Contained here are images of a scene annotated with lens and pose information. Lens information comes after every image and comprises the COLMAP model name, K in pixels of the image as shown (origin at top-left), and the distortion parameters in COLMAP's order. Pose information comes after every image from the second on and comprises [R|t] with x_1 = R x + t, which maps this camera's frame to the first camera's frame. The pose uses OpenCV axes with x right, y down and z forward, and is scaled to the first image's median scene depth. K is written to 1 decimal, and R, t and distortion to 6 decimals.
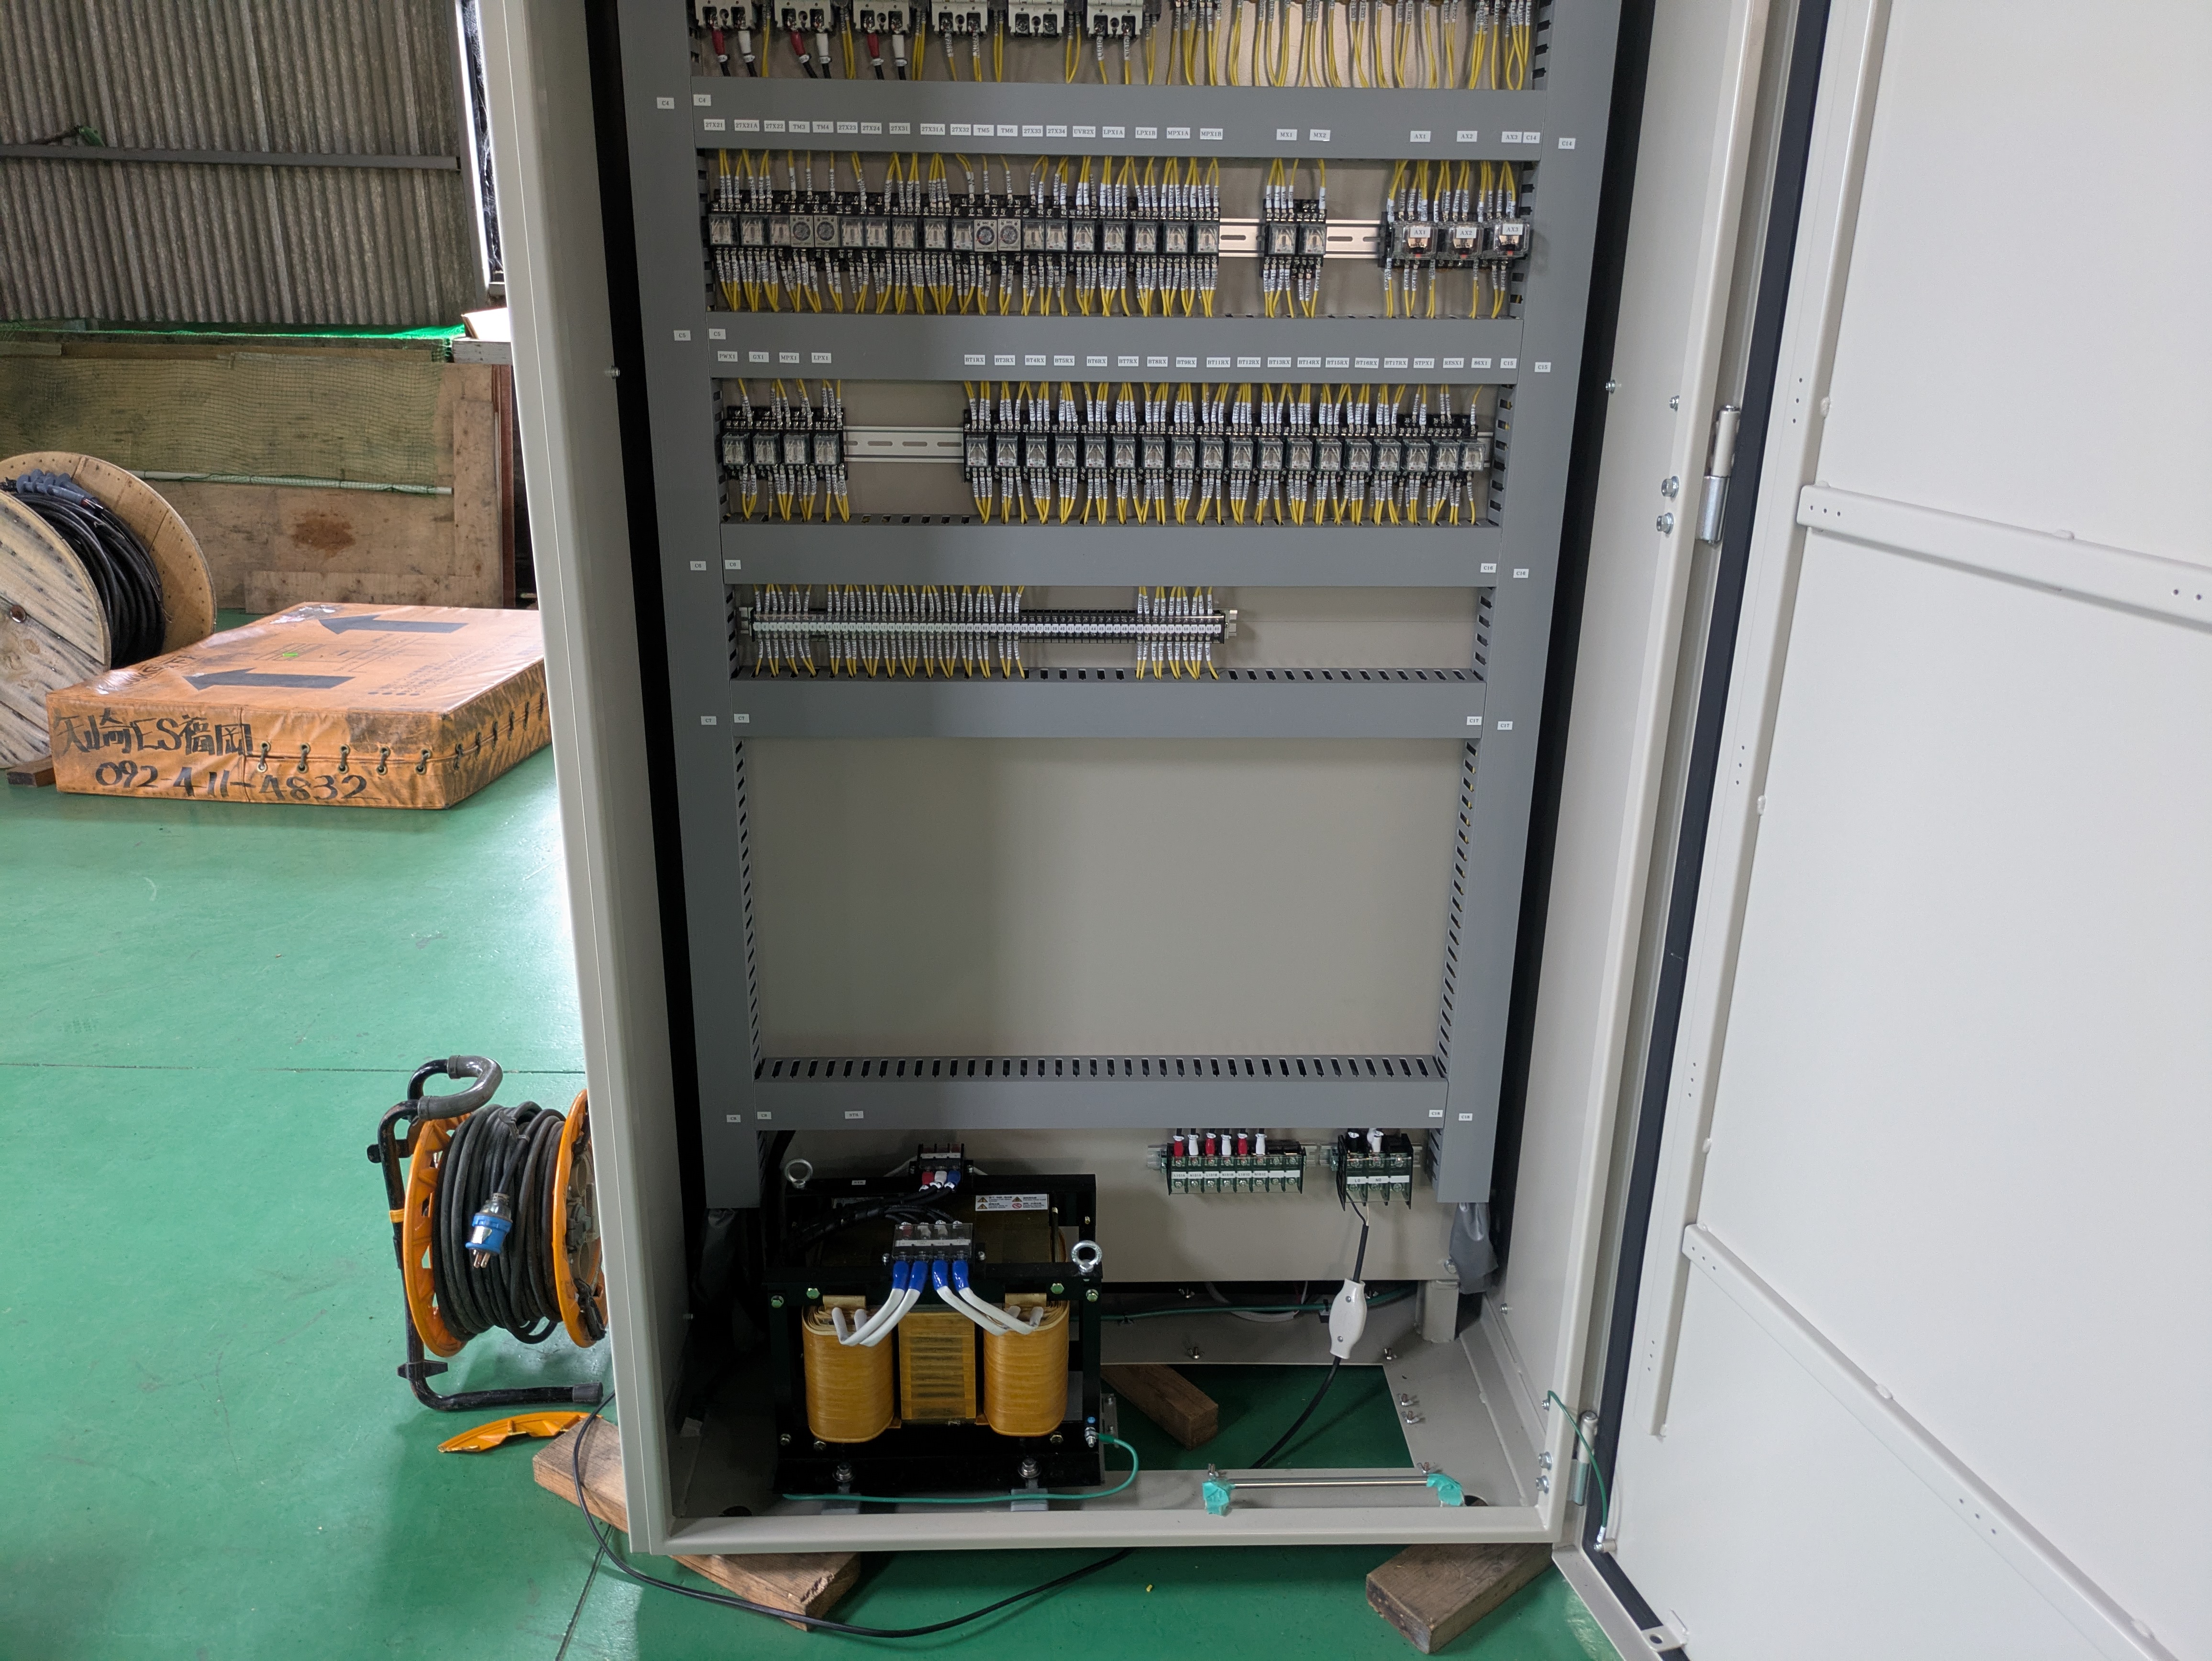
lens RADIAL K [[1601.7, 0, 1094.6], [0, 1601.7, 852.6], [0, 0, 1]] dist [0.043967, -0.026987]
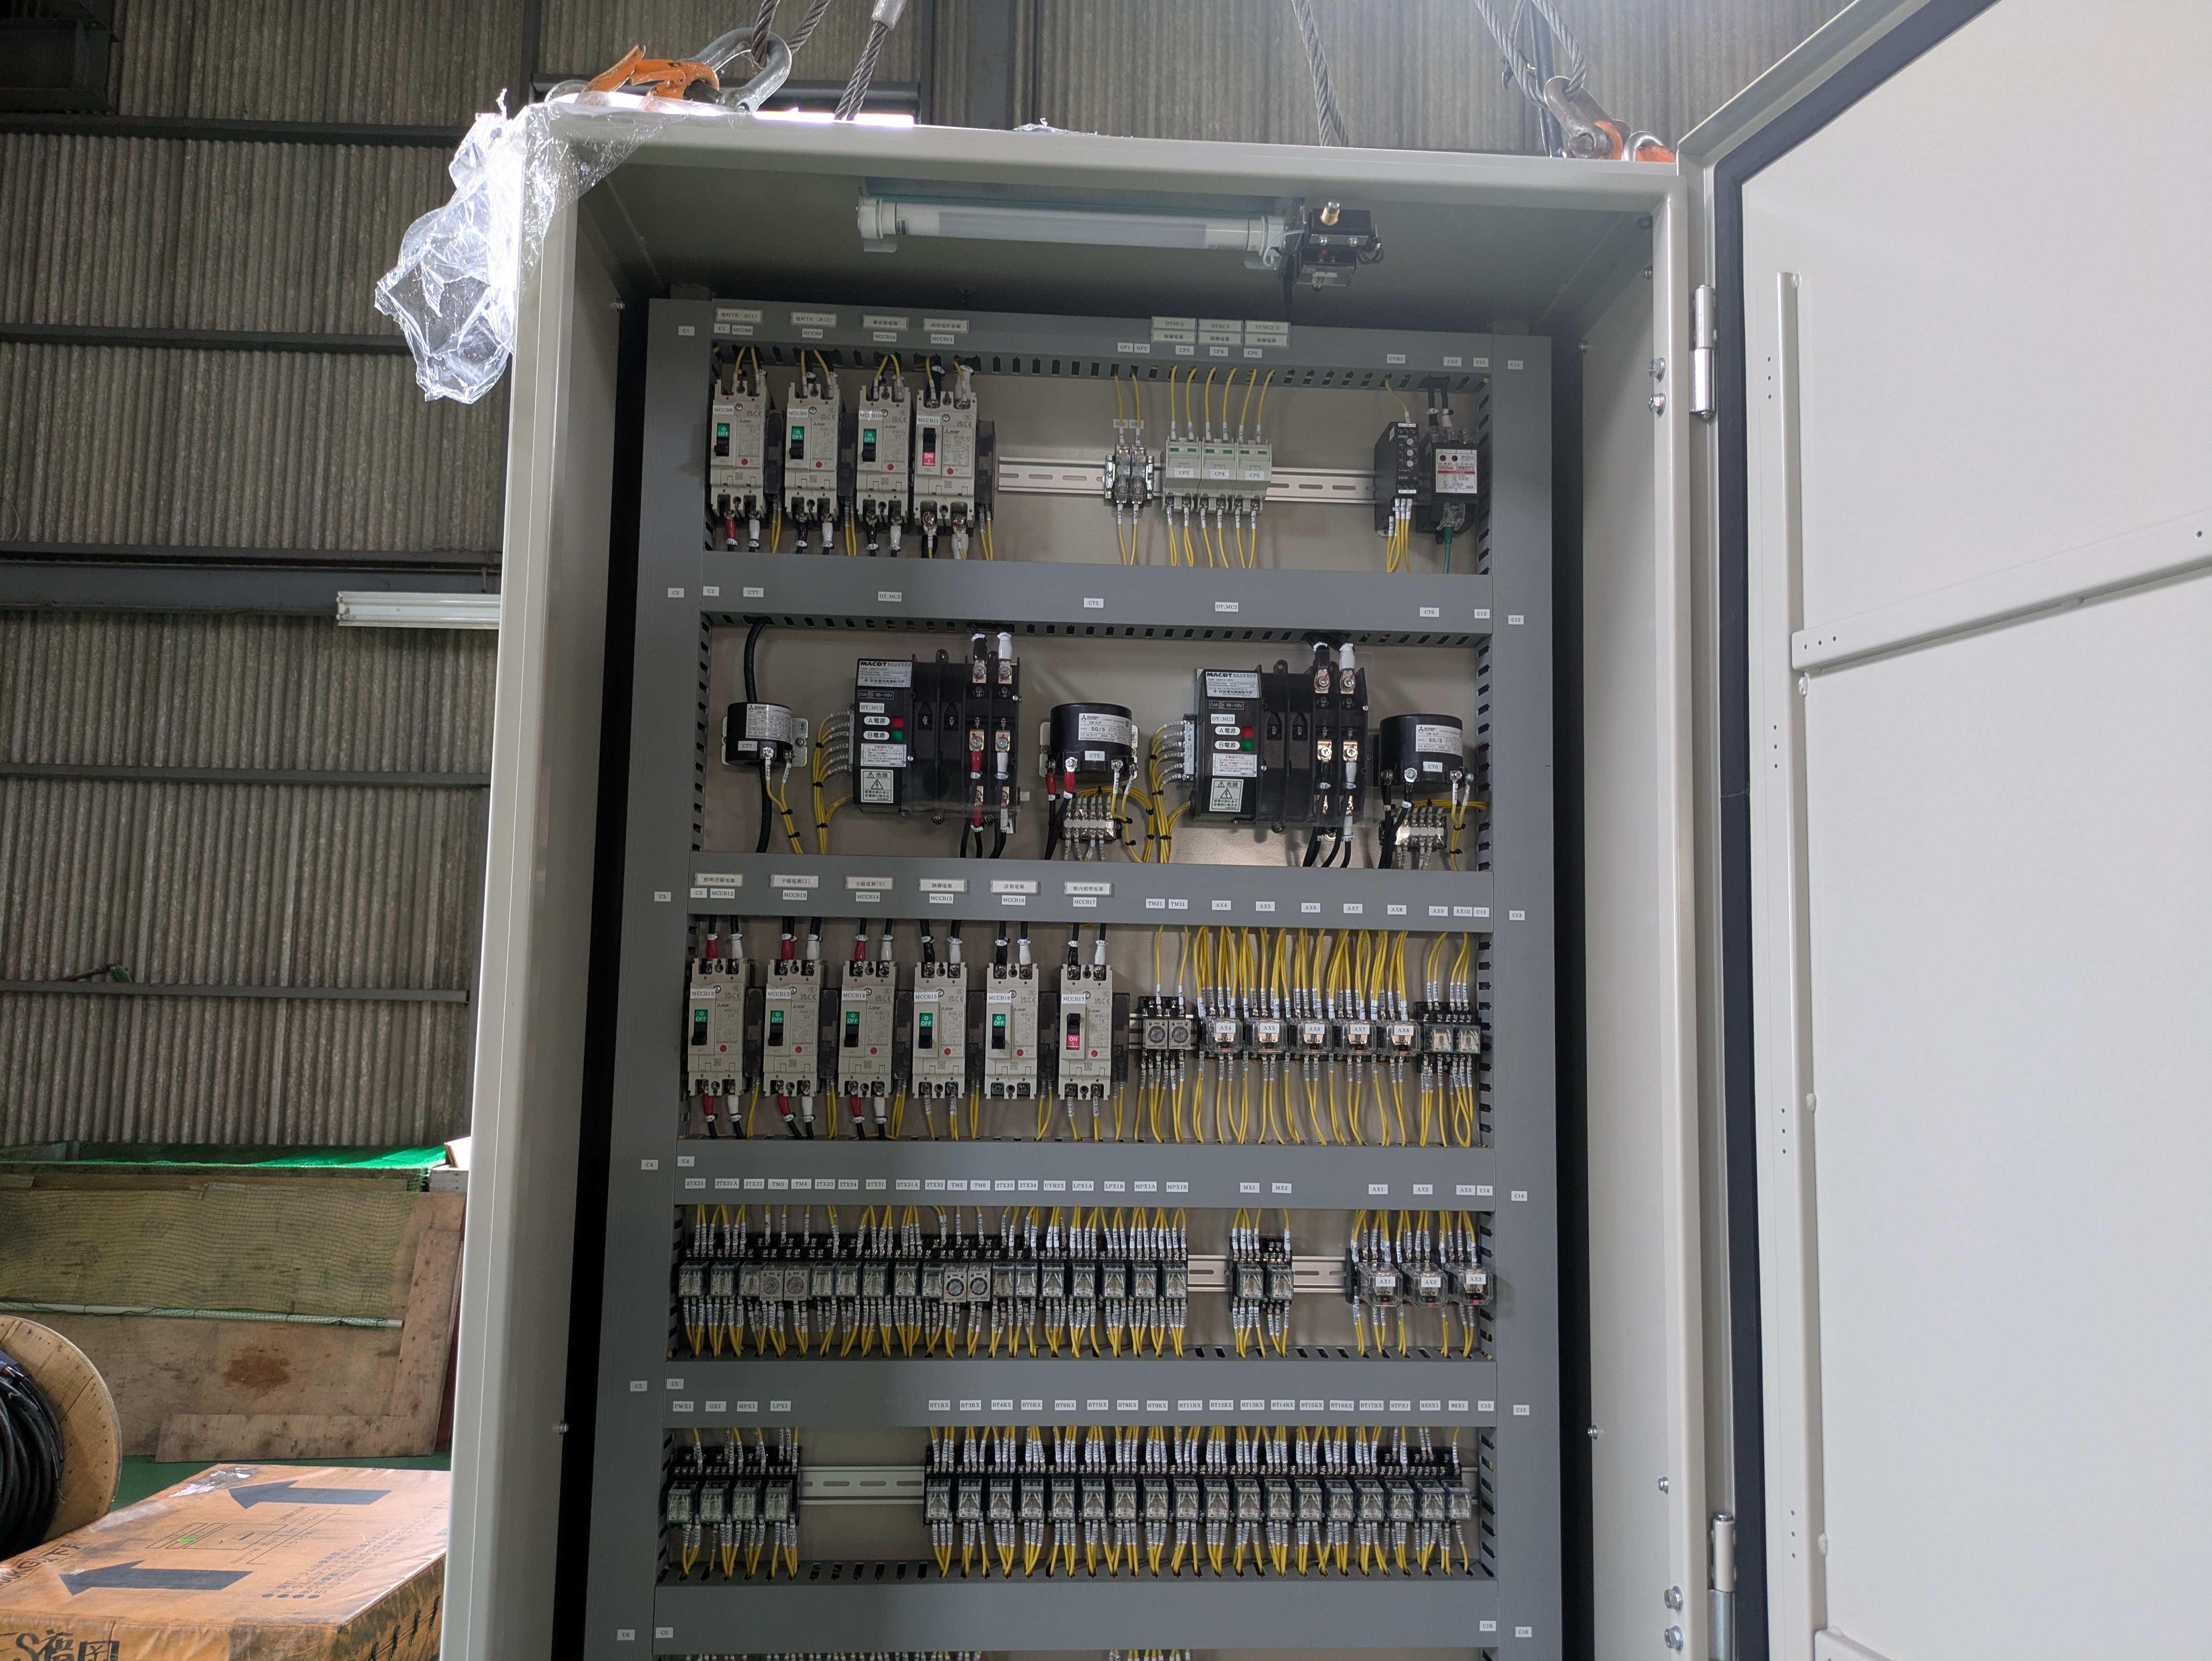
lens RADIAL K [[1601.7, 0, 1109.1], [0, 1601.7, 826.4], [0, 0, 1]] dist [0.043967, -0.026987]
pose [[0.999746, 0.006283, 0.021646, 0.004594], [0.003104, 0.912834, -0.408319, -0.224917], [-0.022325, 0.408283, 0.912583, -0.032612]]
